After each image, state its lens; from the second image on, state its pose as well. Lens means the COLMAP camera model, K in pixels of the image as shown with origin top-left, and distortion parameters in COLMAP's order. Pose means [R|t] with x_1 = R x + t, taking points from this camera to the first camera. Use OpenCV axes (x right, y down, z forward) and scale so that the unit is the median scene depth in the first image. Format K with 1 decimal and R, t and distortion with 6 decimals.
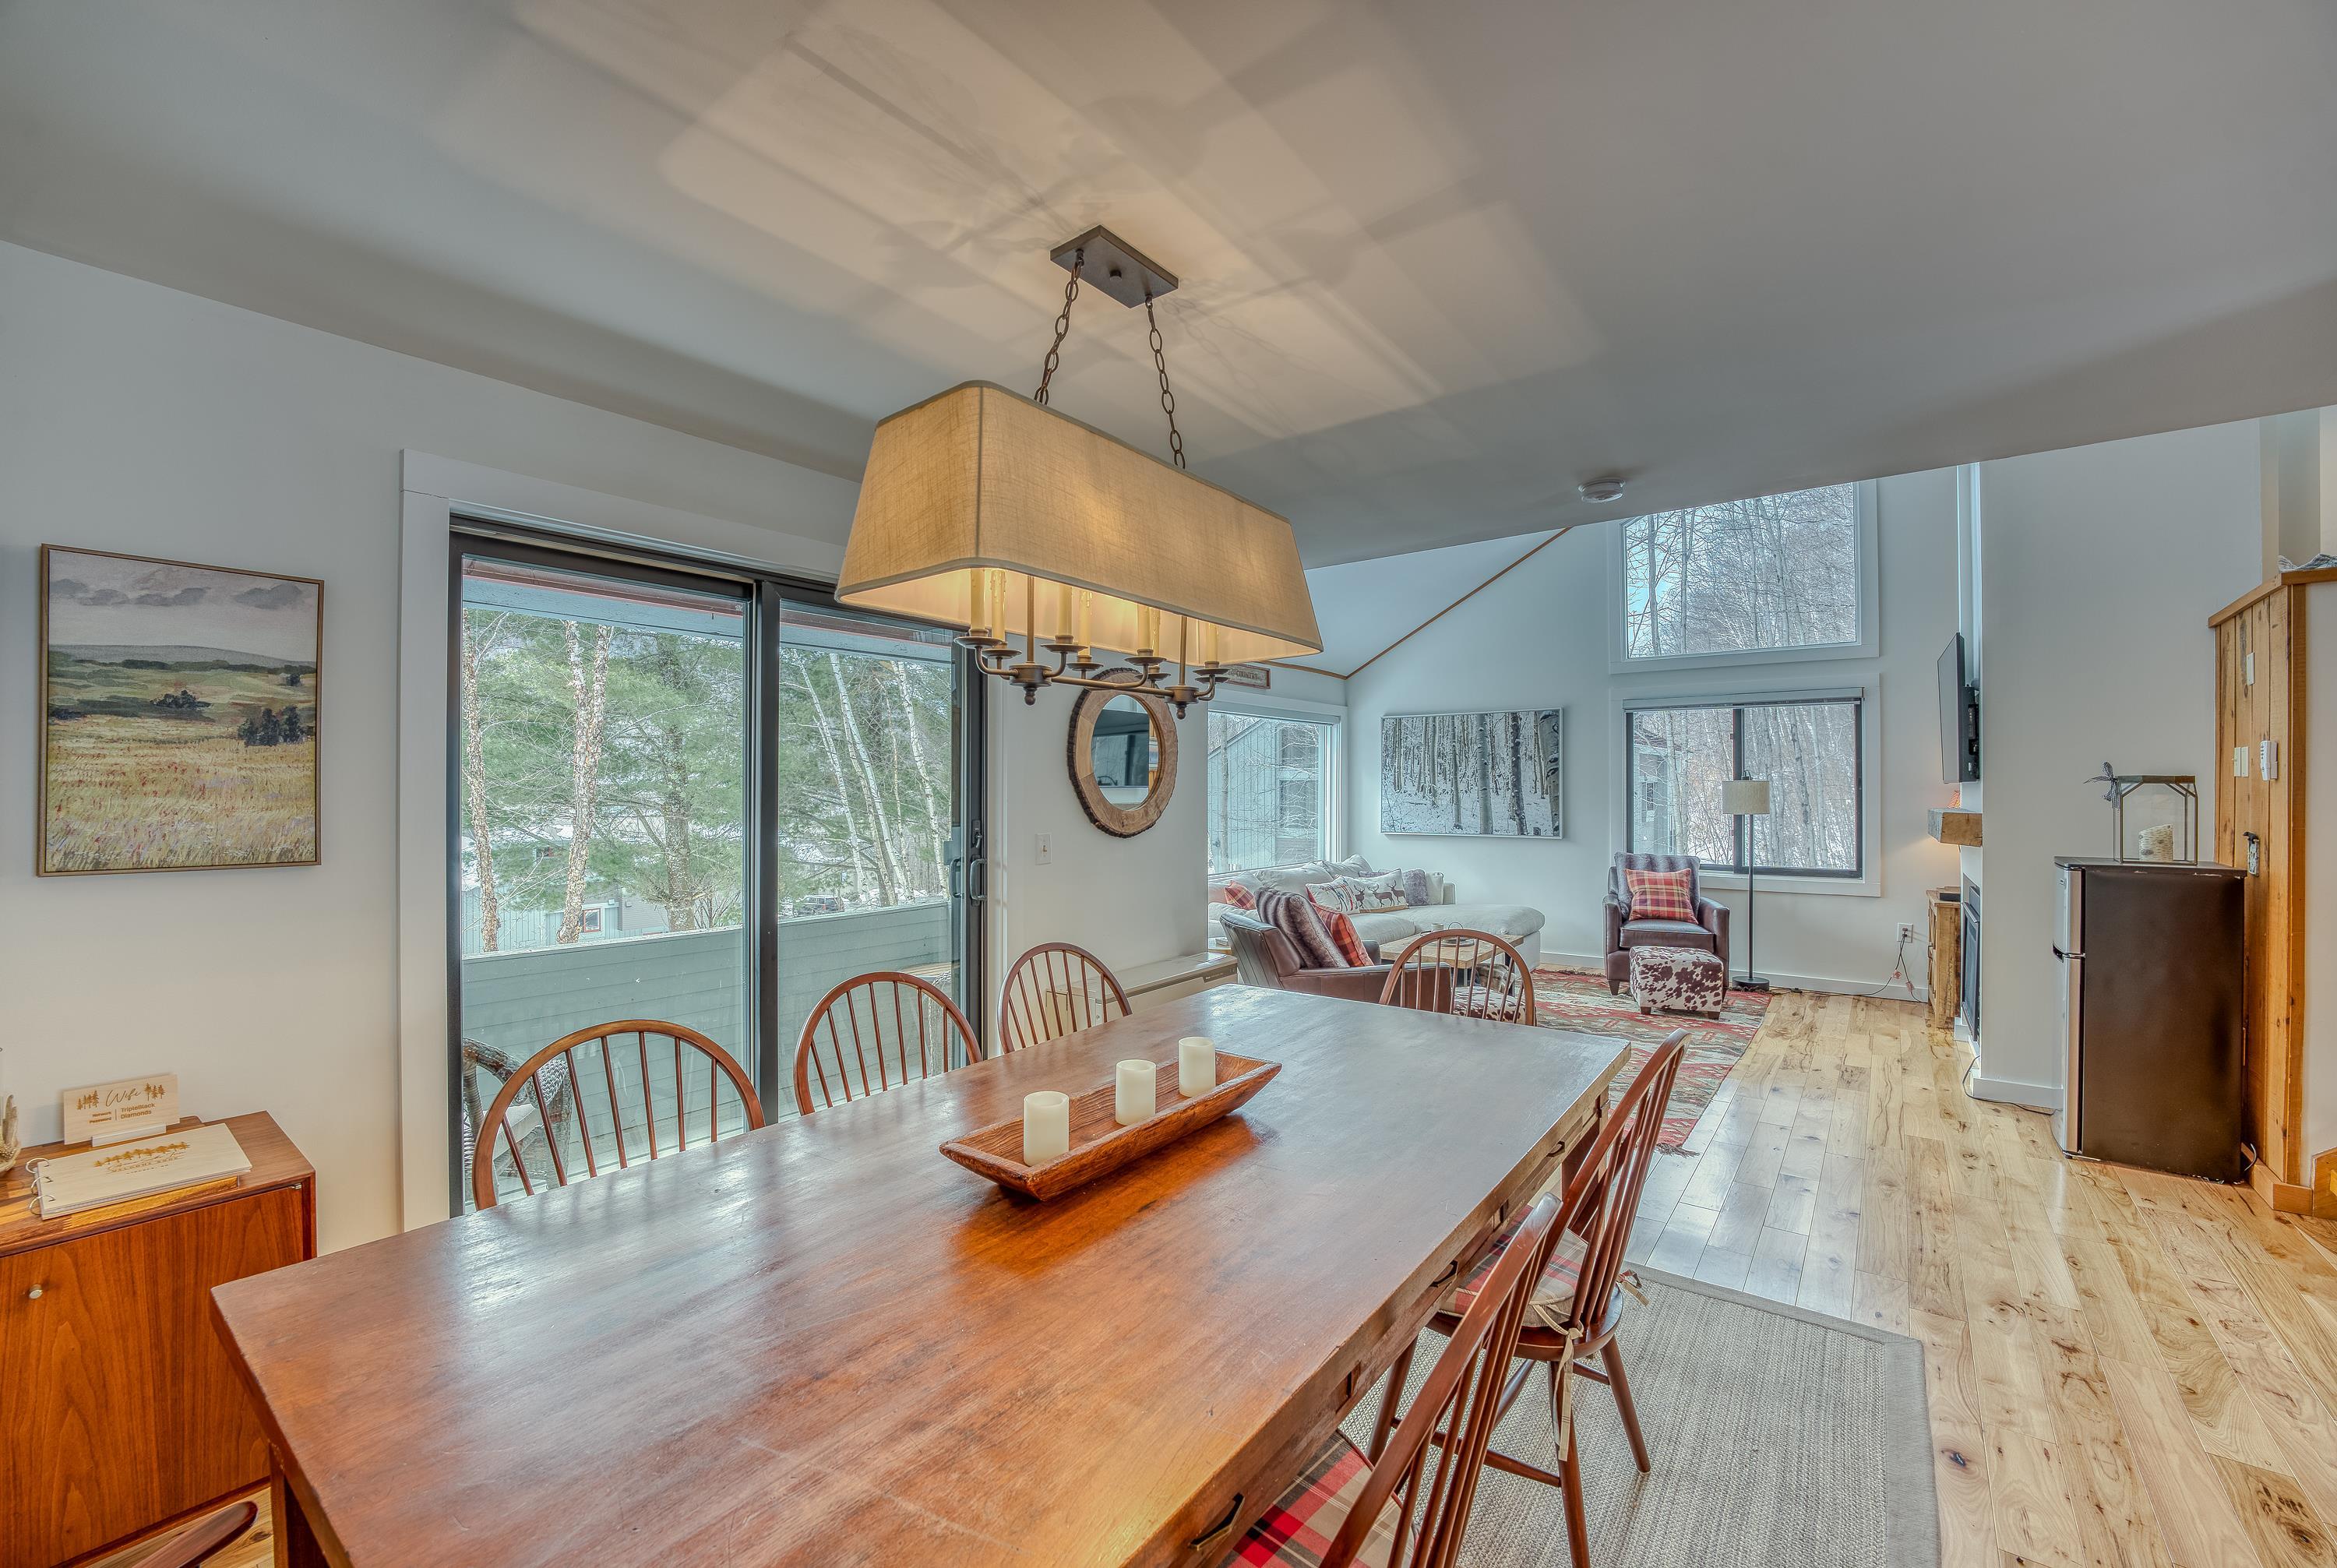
lens RADIAL K [[955.3, 0, 1168.5], [0, 955.3, 784.0], [0, 0, 1]] dist [-0.022525, 0.000433]
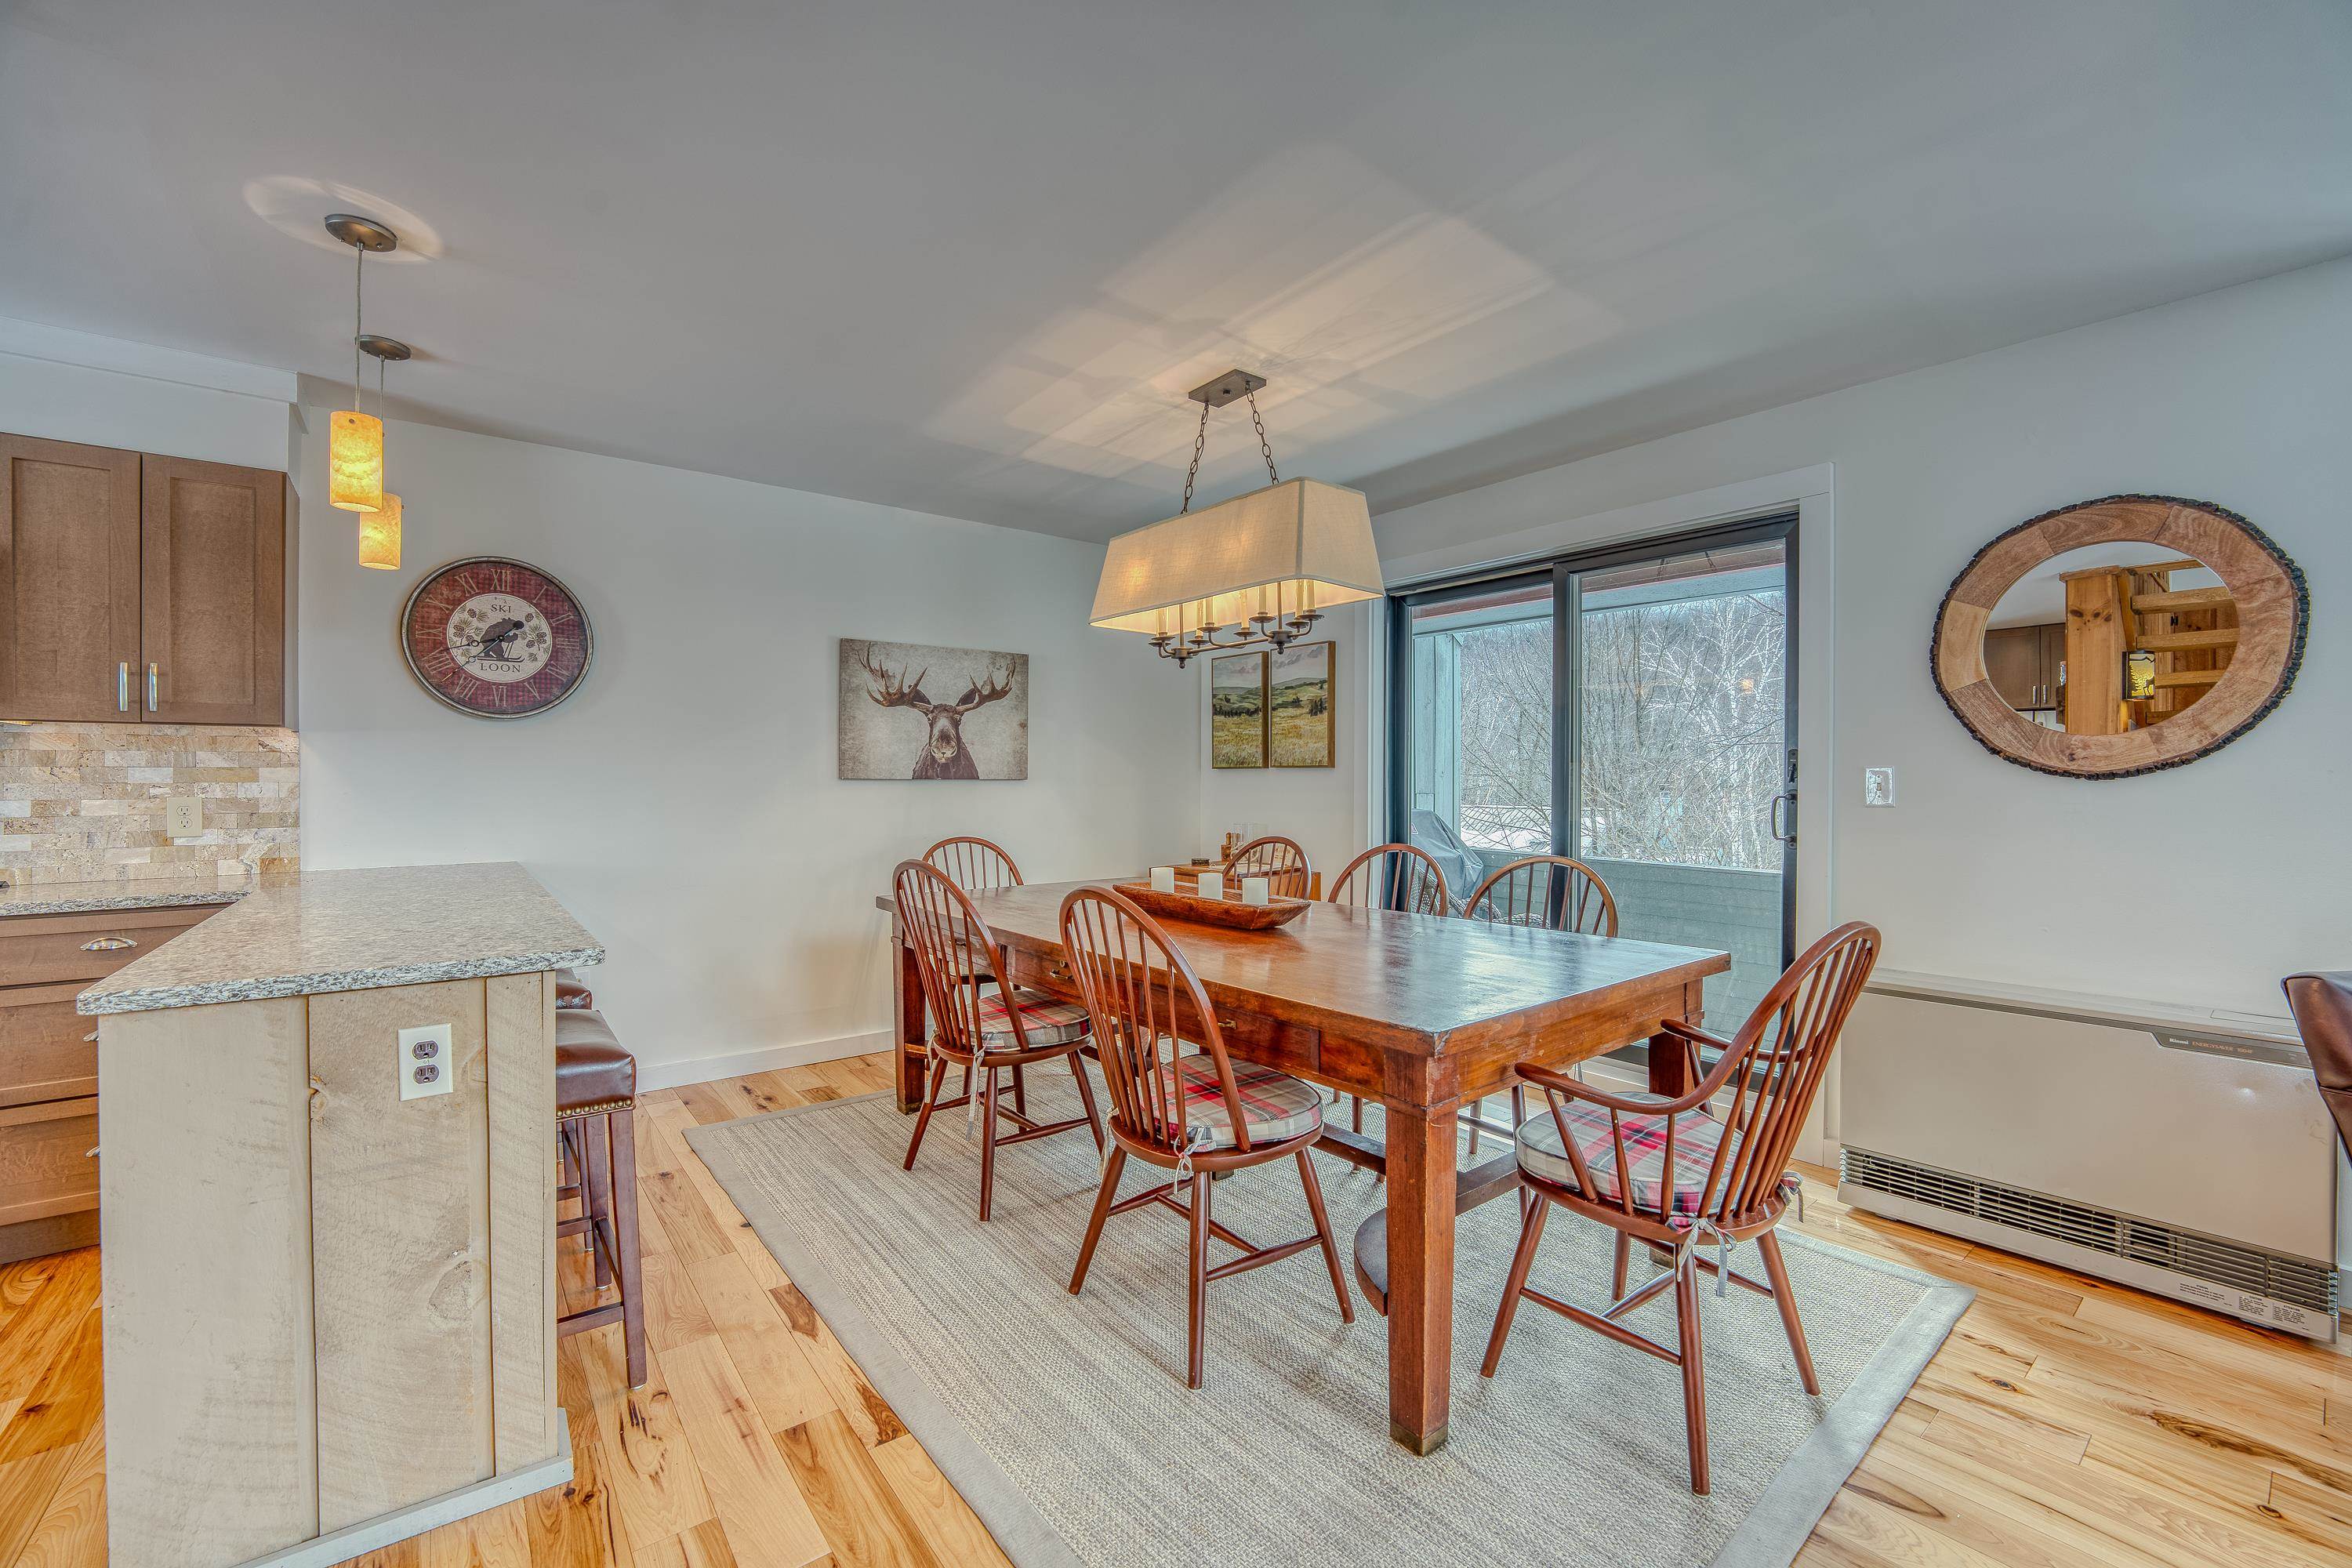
lens RADIAL K [[961.5, 0, 1176.0], [0, 961.5, 784.0], [0, 0, 1]] dist [-0.022525, 0.000433]
pose [[-0.249701, 0.004963, -0.968310, 1.487219], [0.001971, 0.999987, 0.004617, 0.120031], [0.968321, -0.000756, -0.249708, 1.263150]]
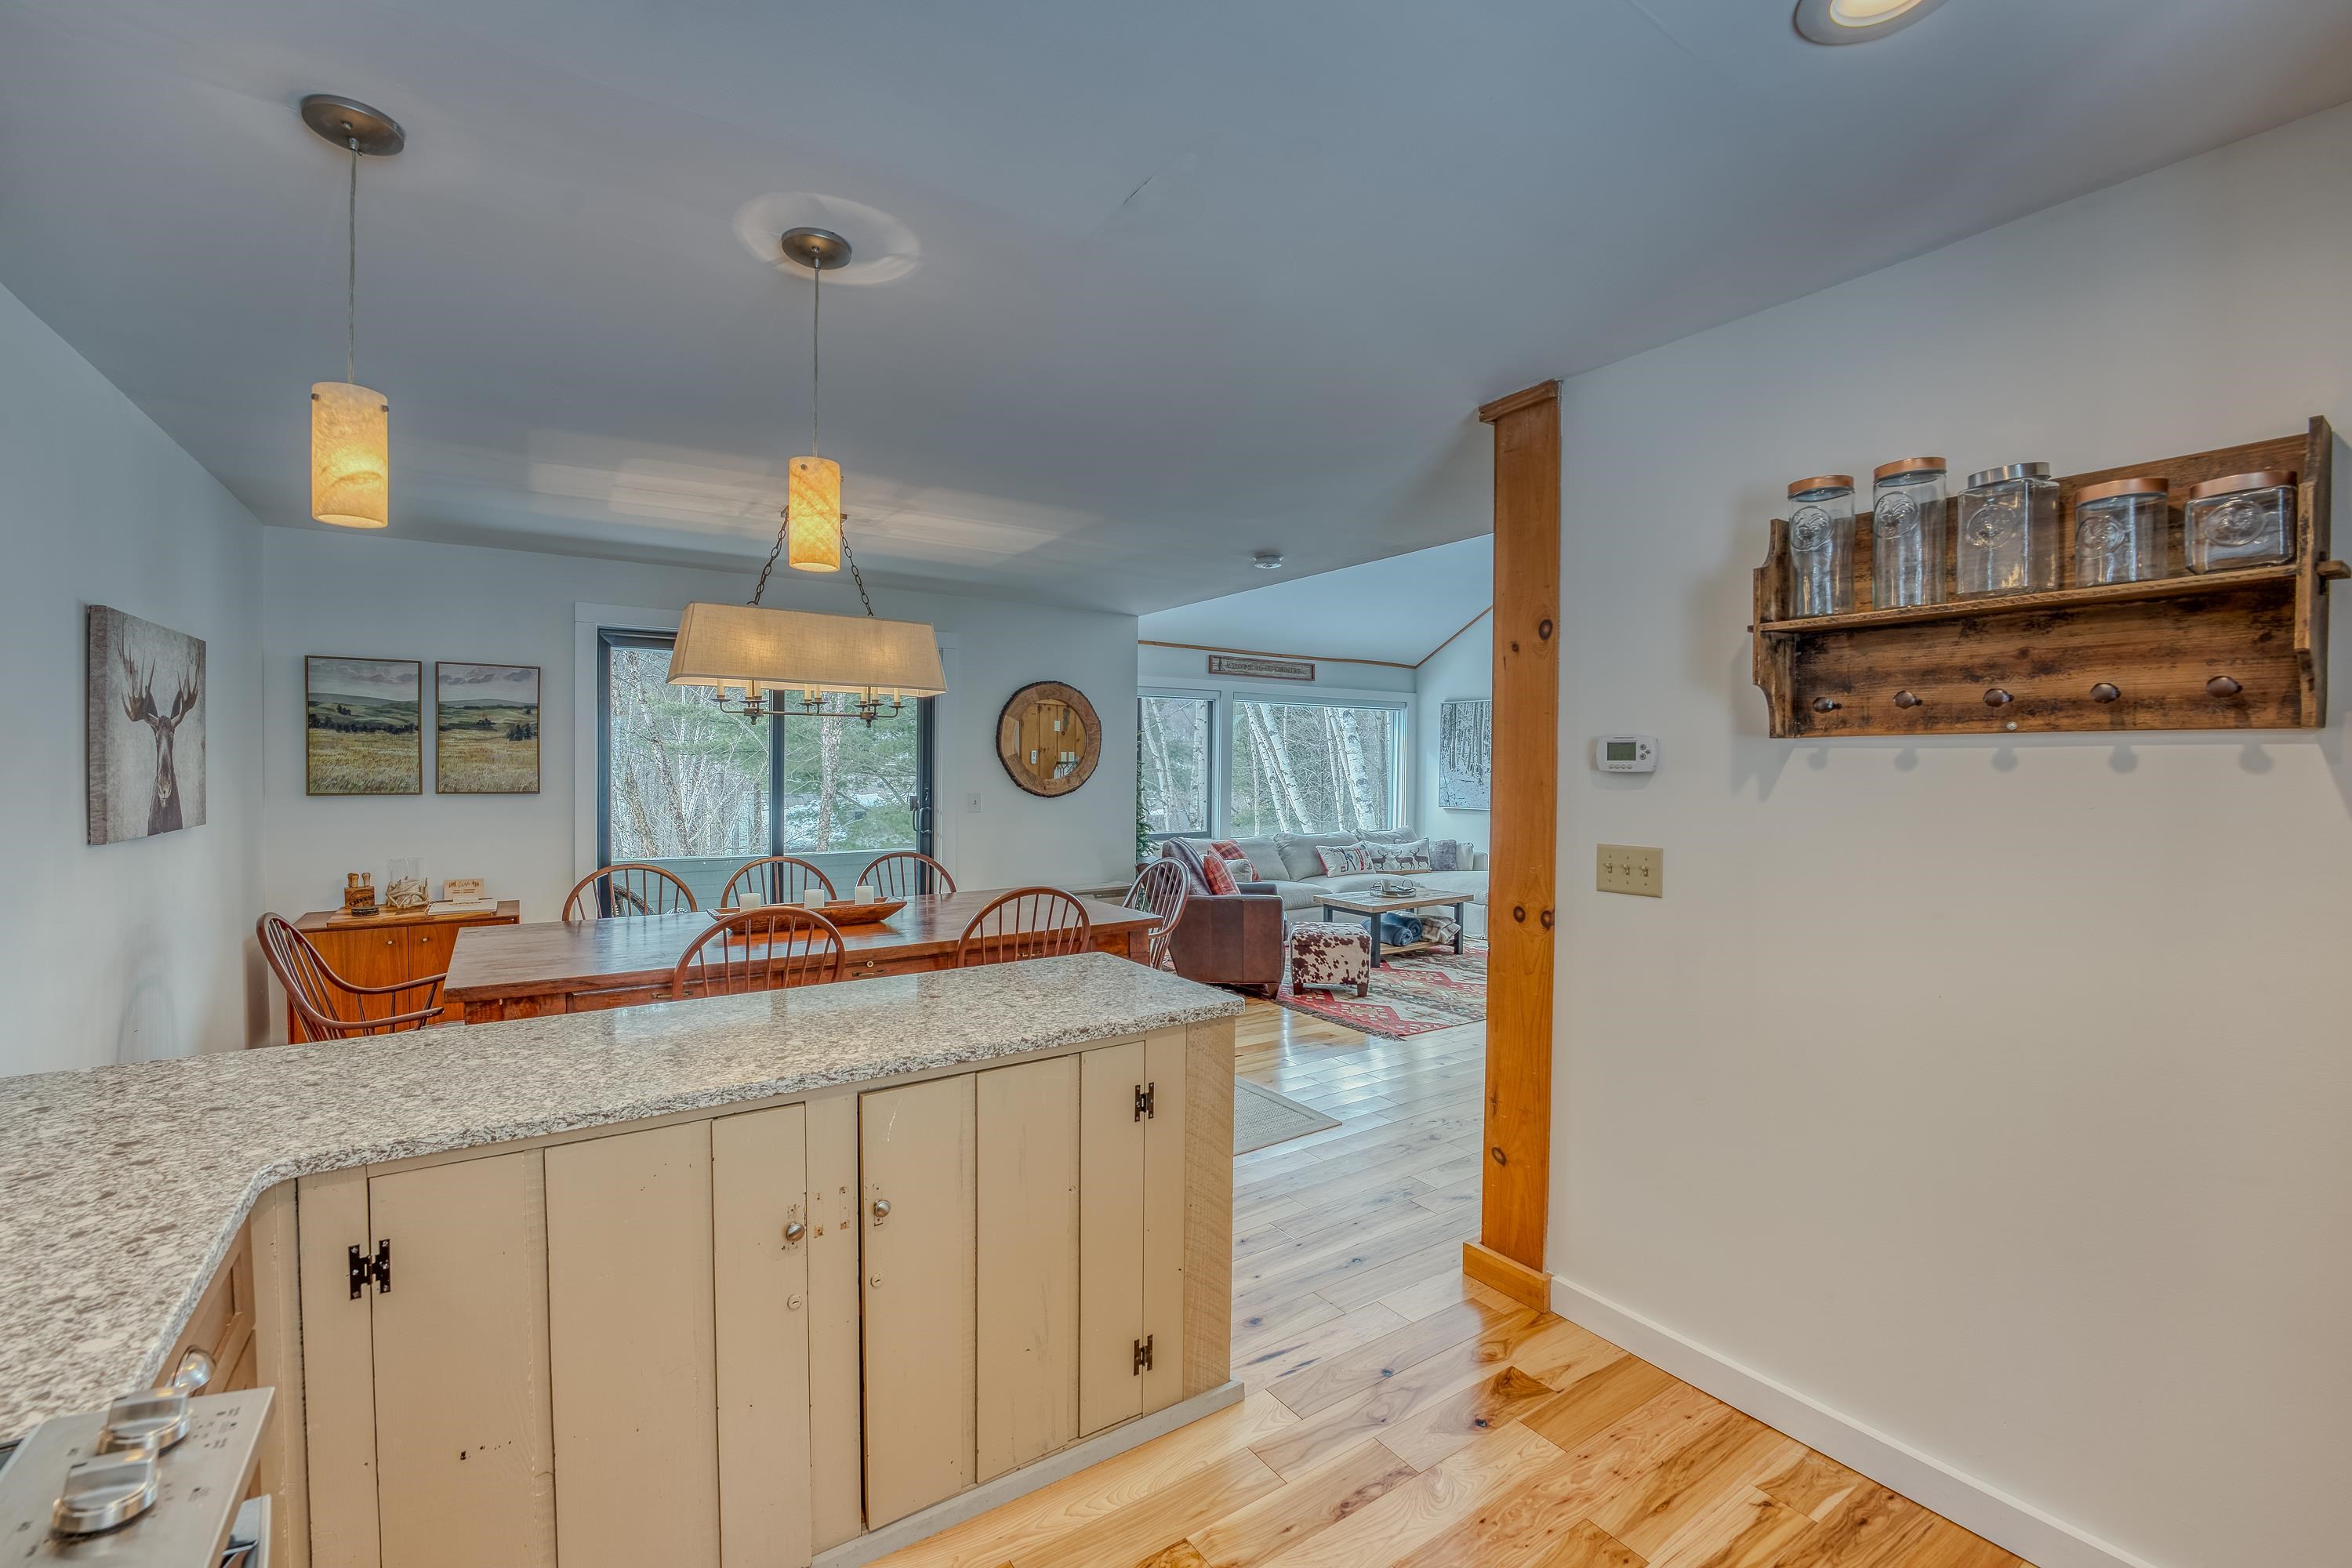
lens RADIAL K [[985.1, 0, 1213.6], [0, 985.1, 780.3], [0, 0, 1]] dist [-0.029971, -0.000066]
pose [[0.957820, 0.014121, -0.287022, 1.357350], [-0.008416, 0.999742, 0.021099, -0.008627], [0.287246, -0.017794, 0.957692, -0.792787]]
